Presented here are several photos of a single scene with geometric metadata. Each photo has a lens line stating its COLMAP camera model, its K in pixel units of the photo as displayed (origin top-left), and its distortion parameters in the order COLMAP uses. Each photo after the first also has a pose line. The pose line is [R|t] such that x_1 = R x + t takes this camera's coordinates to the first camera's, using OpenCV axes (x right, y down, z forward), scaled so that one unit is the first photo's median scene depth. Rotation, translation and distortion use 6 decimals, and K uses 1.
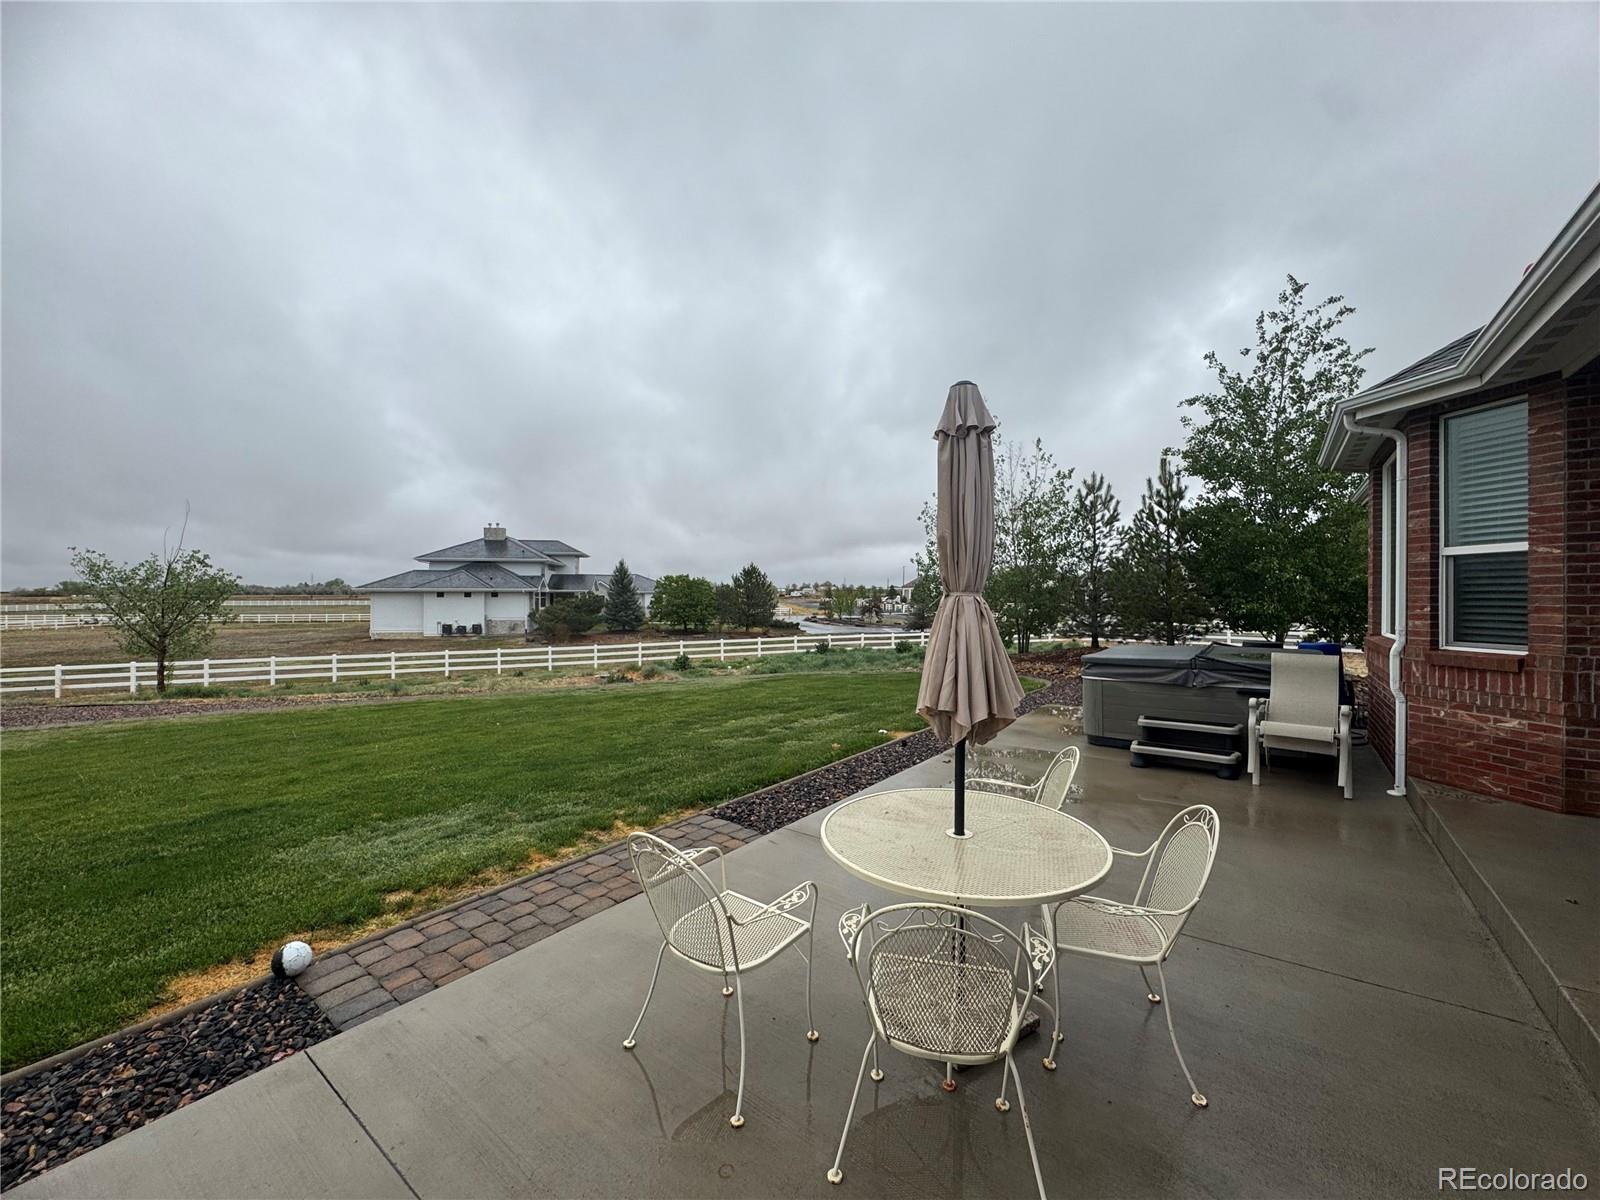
lens RADIAL K [[633.7, 0, 800.0], [0, 633.7, 600.0], [0, 0, 1]] dist [-0.004964, 0.000328]
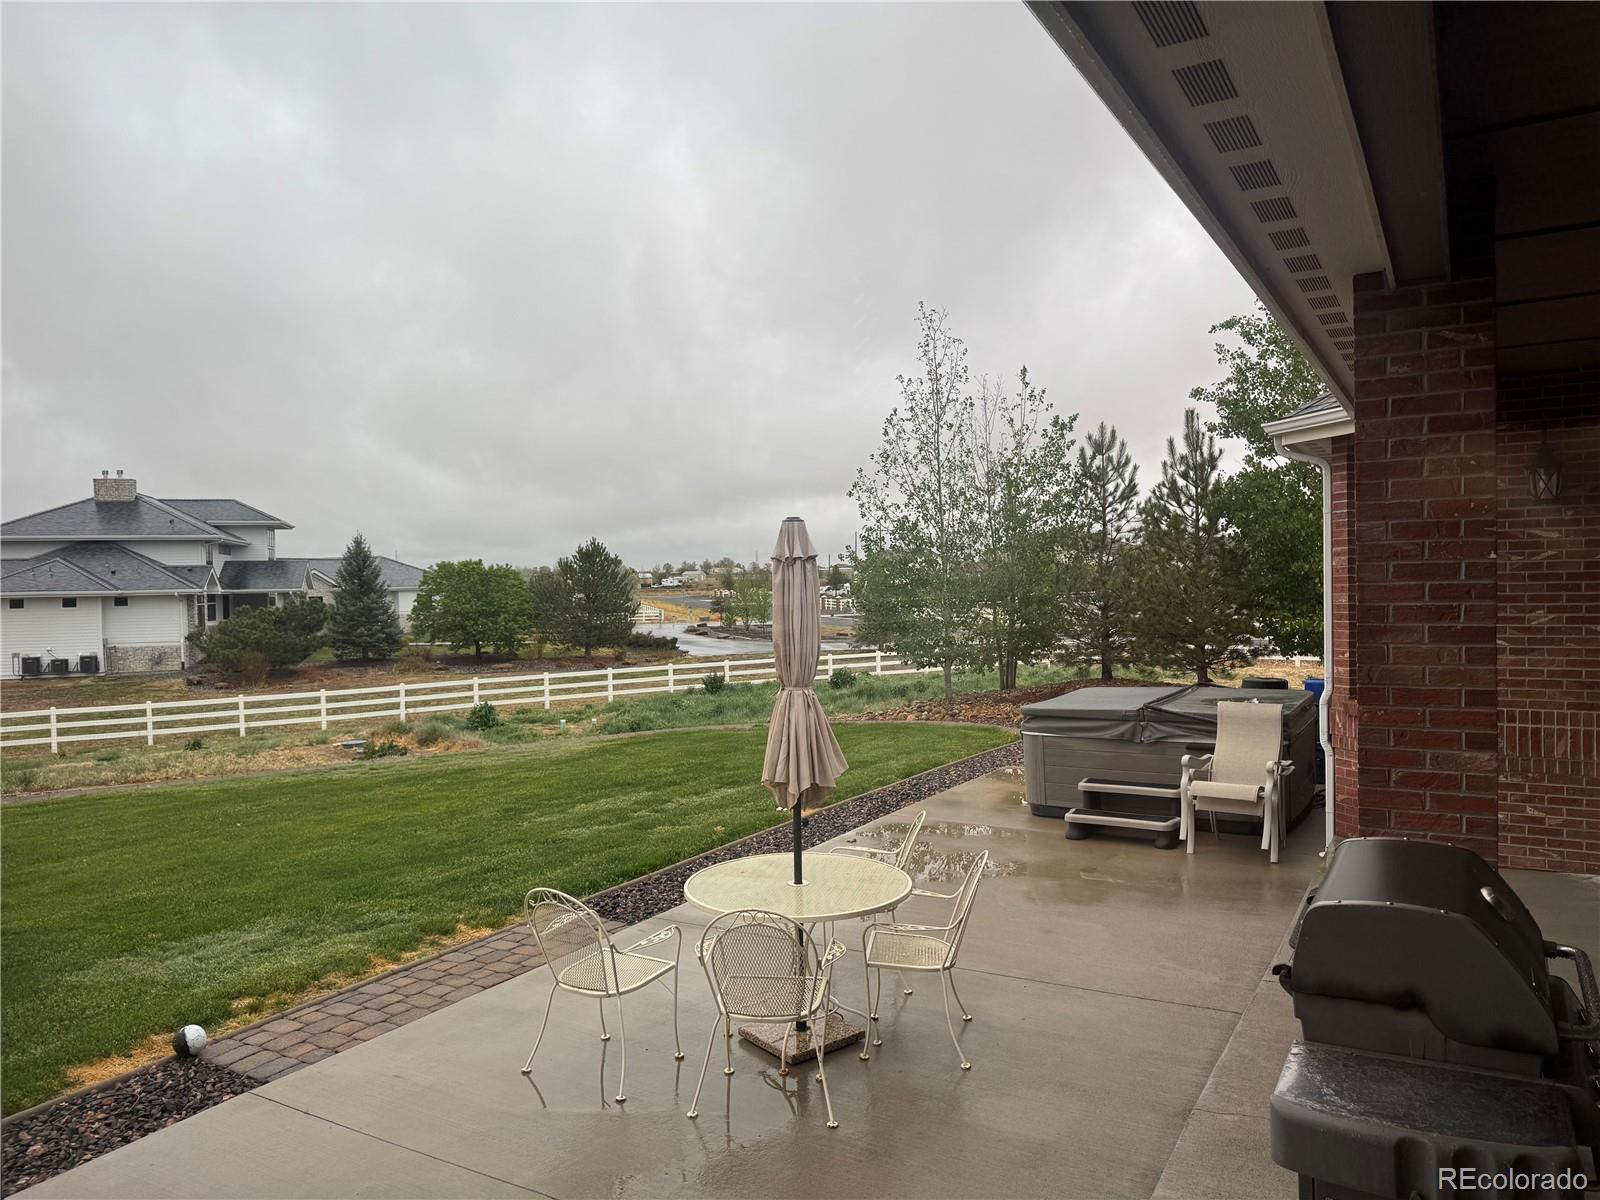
lens RADIAL K [[1111.5, 0, 800.0], [0, 1111.5, 600.0], [0, 0, 1]] dist [0.114246, -0.164848]
pose [[0.993923, -0.019831, 0.108277, 0.004844], [0.018809, 0.999769, 0.010446, -0.029858], [-0.108459, -0.008346, 0.994066, -0.170907]]
